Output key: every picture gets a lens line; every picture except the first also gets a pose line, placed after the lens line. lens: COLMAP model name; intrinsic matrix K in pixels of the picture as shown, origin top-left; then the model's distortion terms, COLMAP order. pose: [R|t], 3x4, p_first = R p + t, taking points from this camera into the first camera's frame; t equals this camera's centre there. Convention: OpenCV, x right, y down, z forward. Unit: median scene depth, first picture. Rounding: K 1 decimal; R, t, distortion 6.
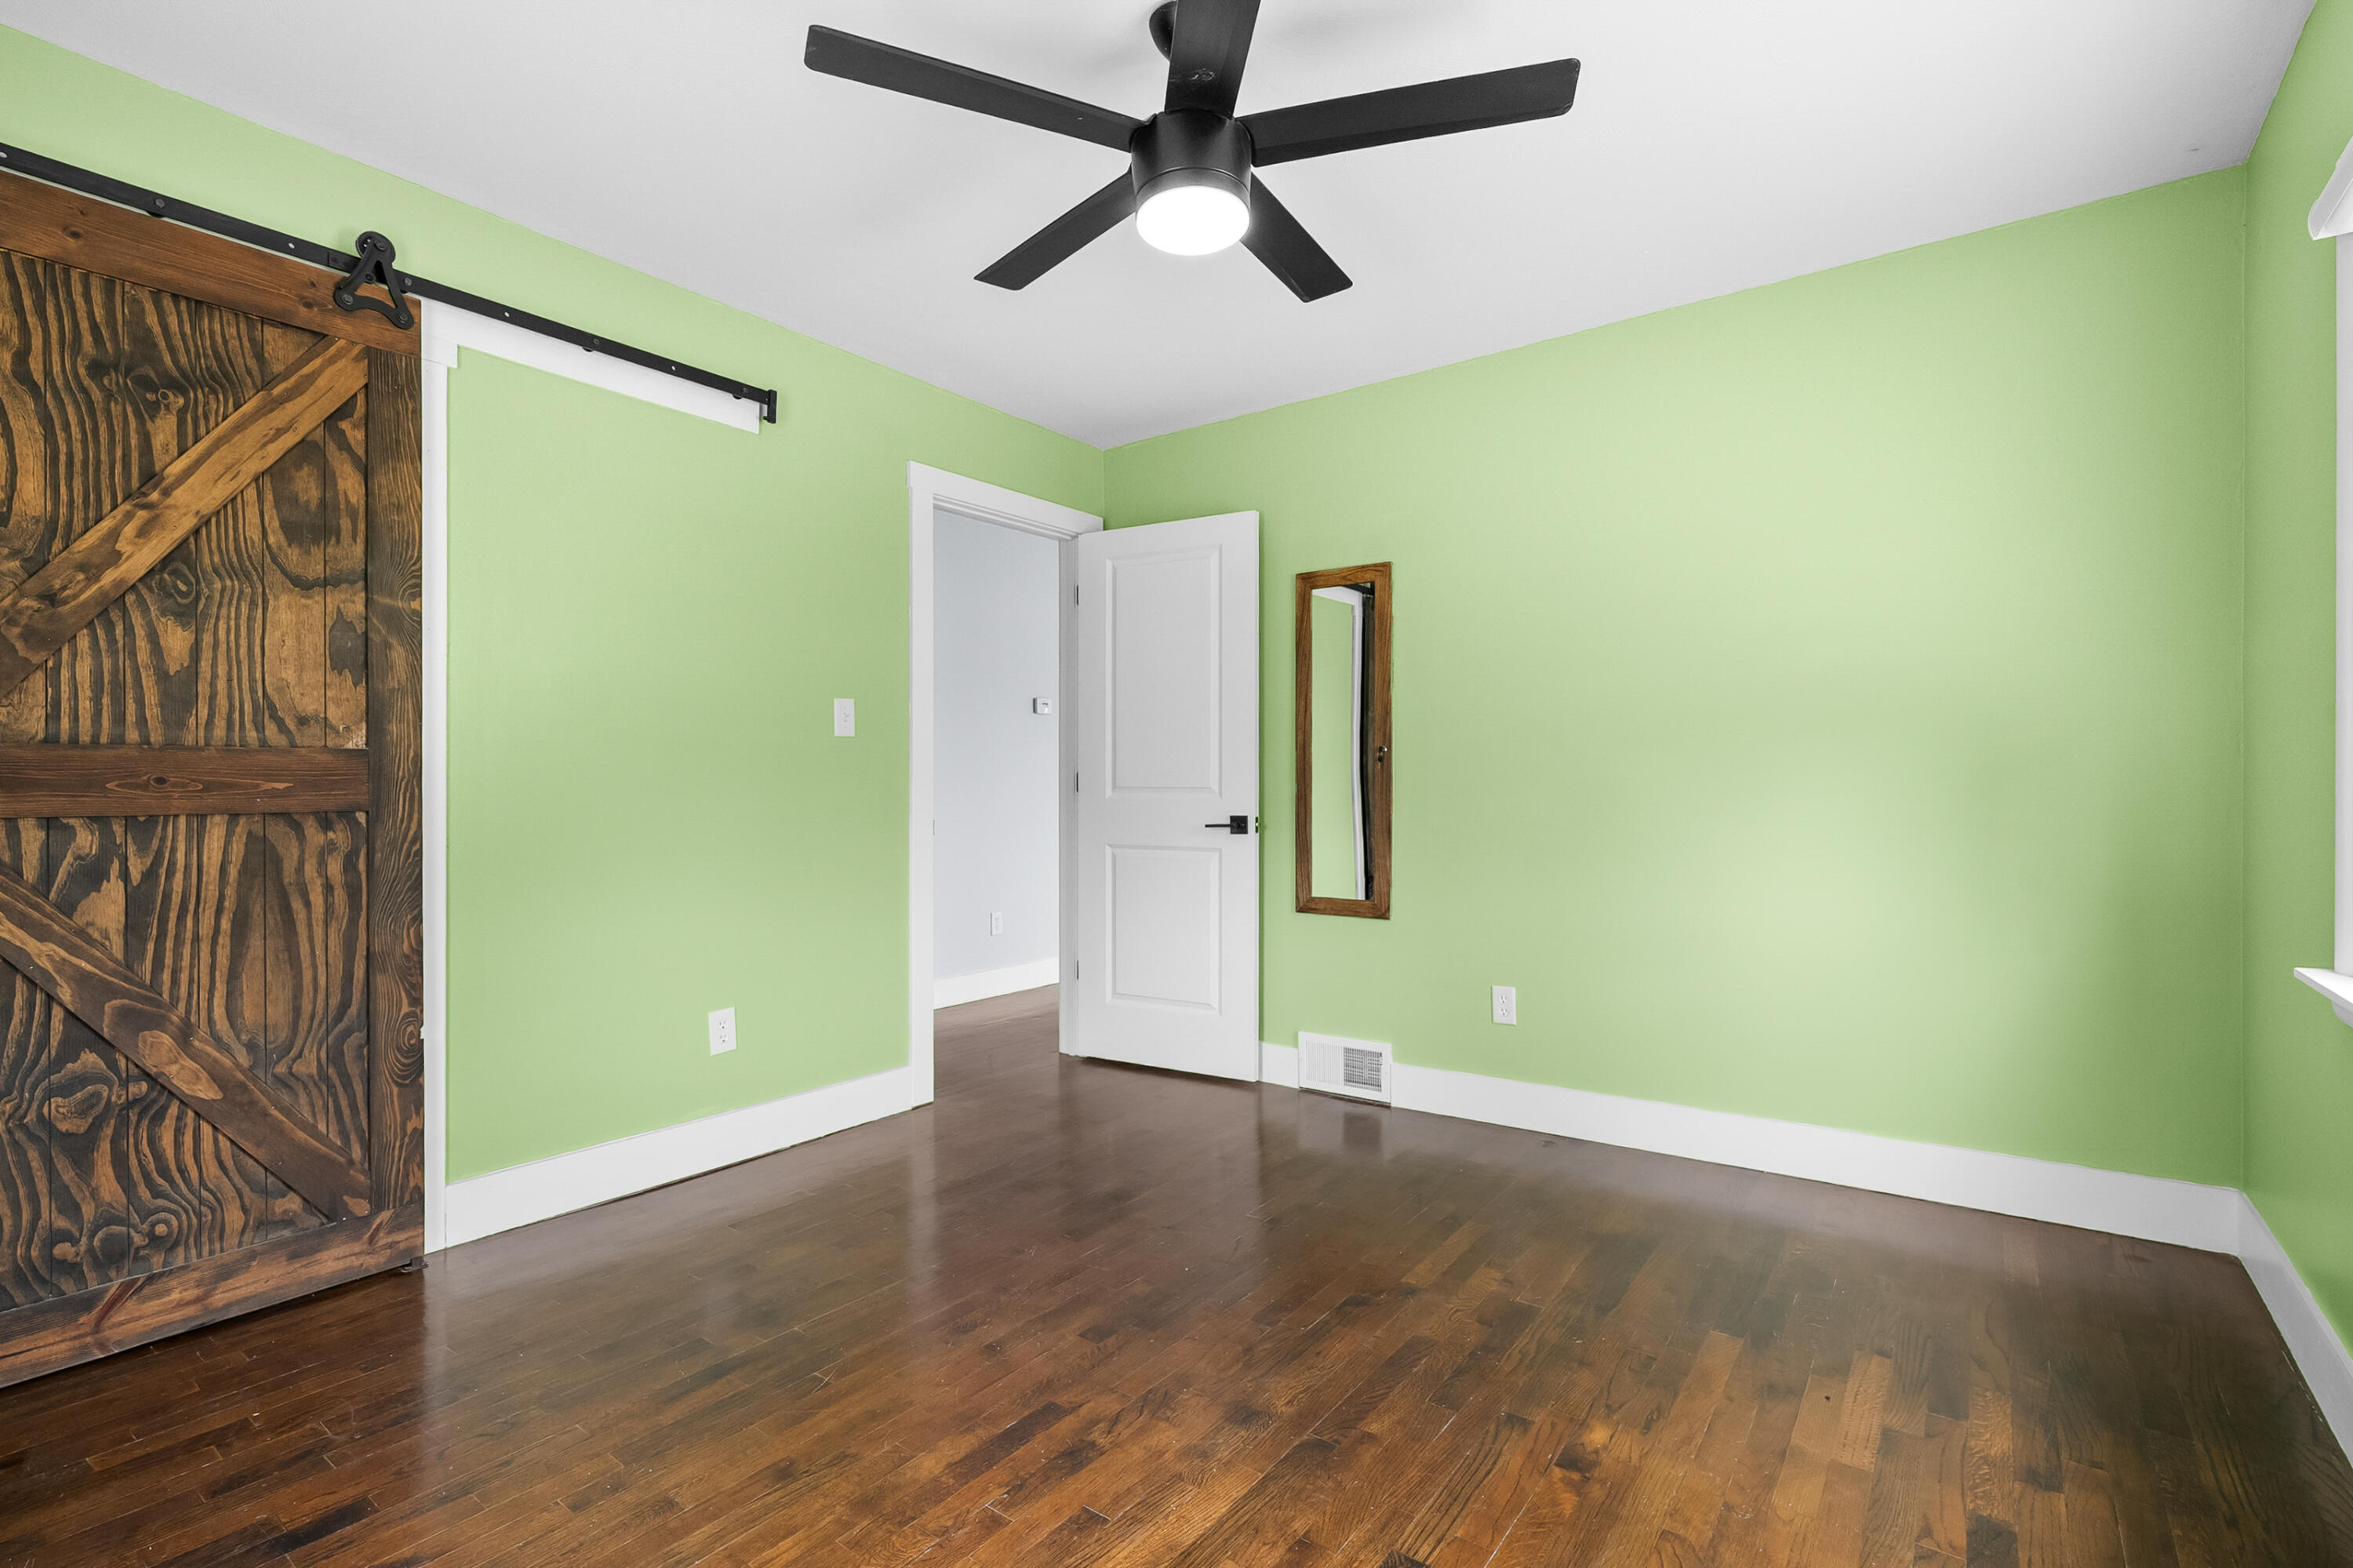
lens RADIAL K [[1061.1, 0, 1174.4], [0, 1061.1, 781.8], [0, 0, 1]] dist [0.000033, 0.000117]
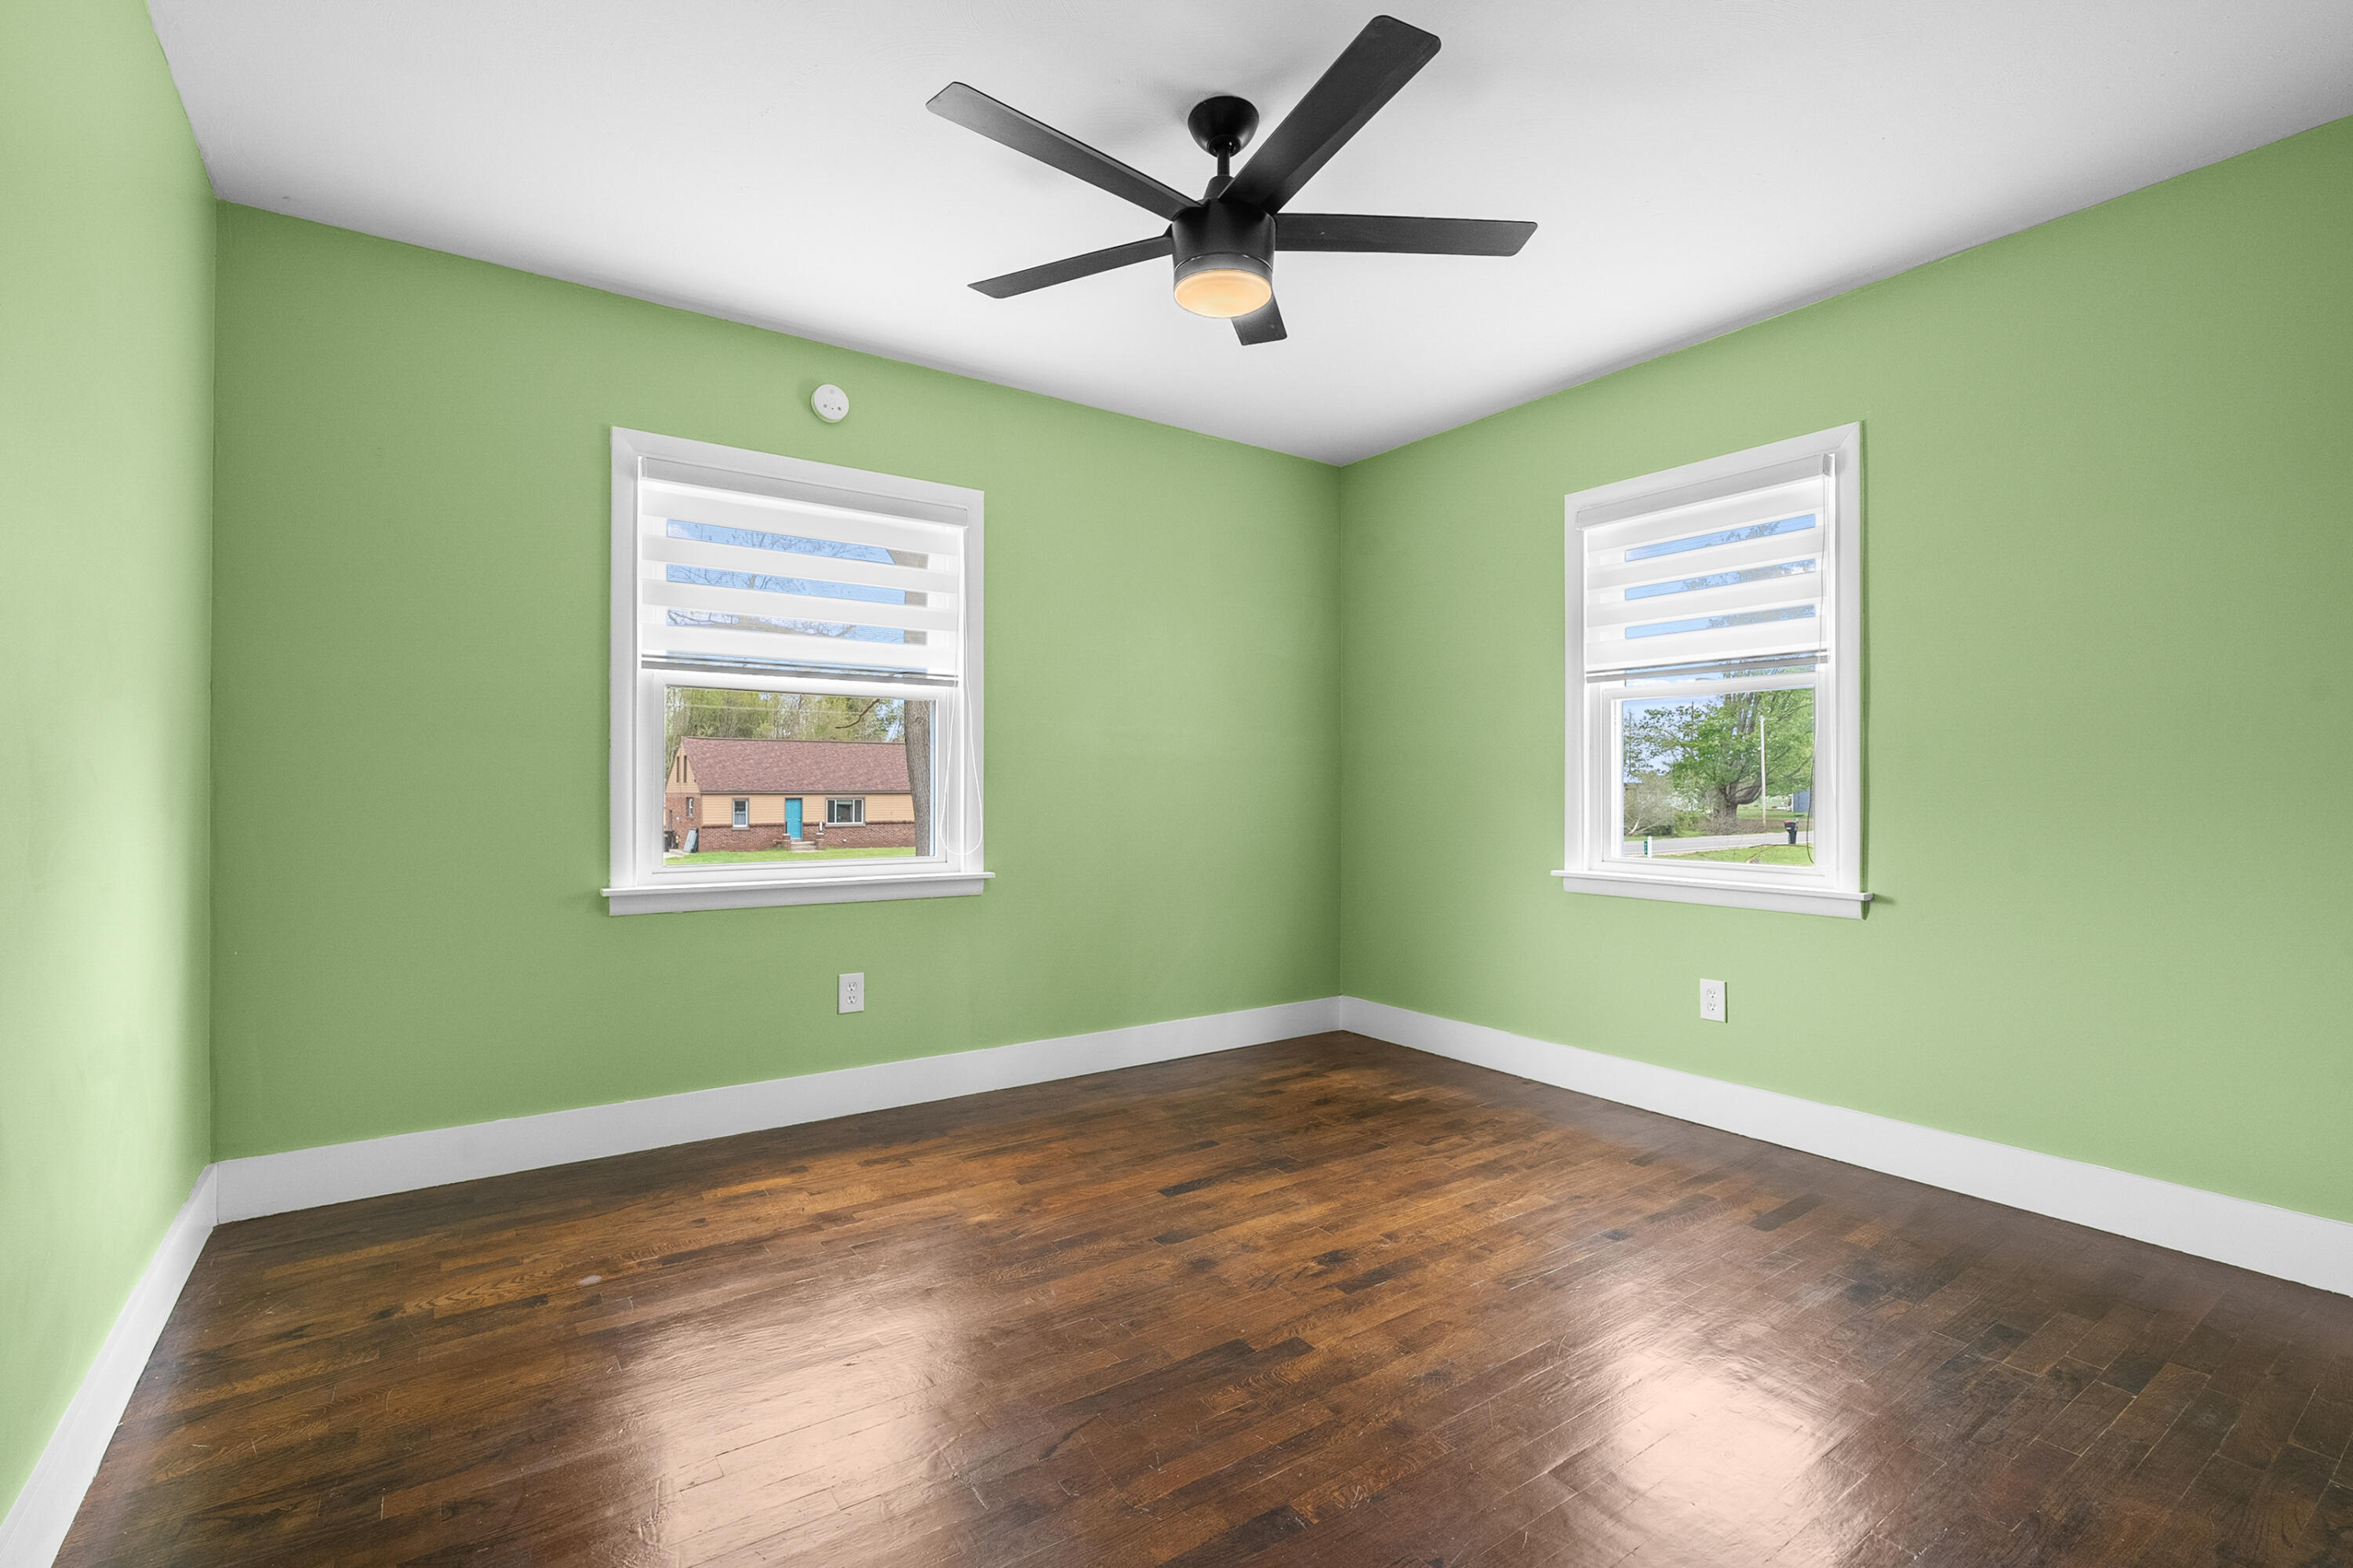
lens RADIAL K [[1061.1, 0, 1177.6], [0, 1061.1, 778.8], [0, 0, 1]] dist [0.000033, 0.000117]
pose [[-0.949232, 0.000400, 0.314576, -0.318816], [0.002199, 0.999983, 0.005365, -0.007503], [-0.314568, 0.005784, -0.949217, 2.251891]]
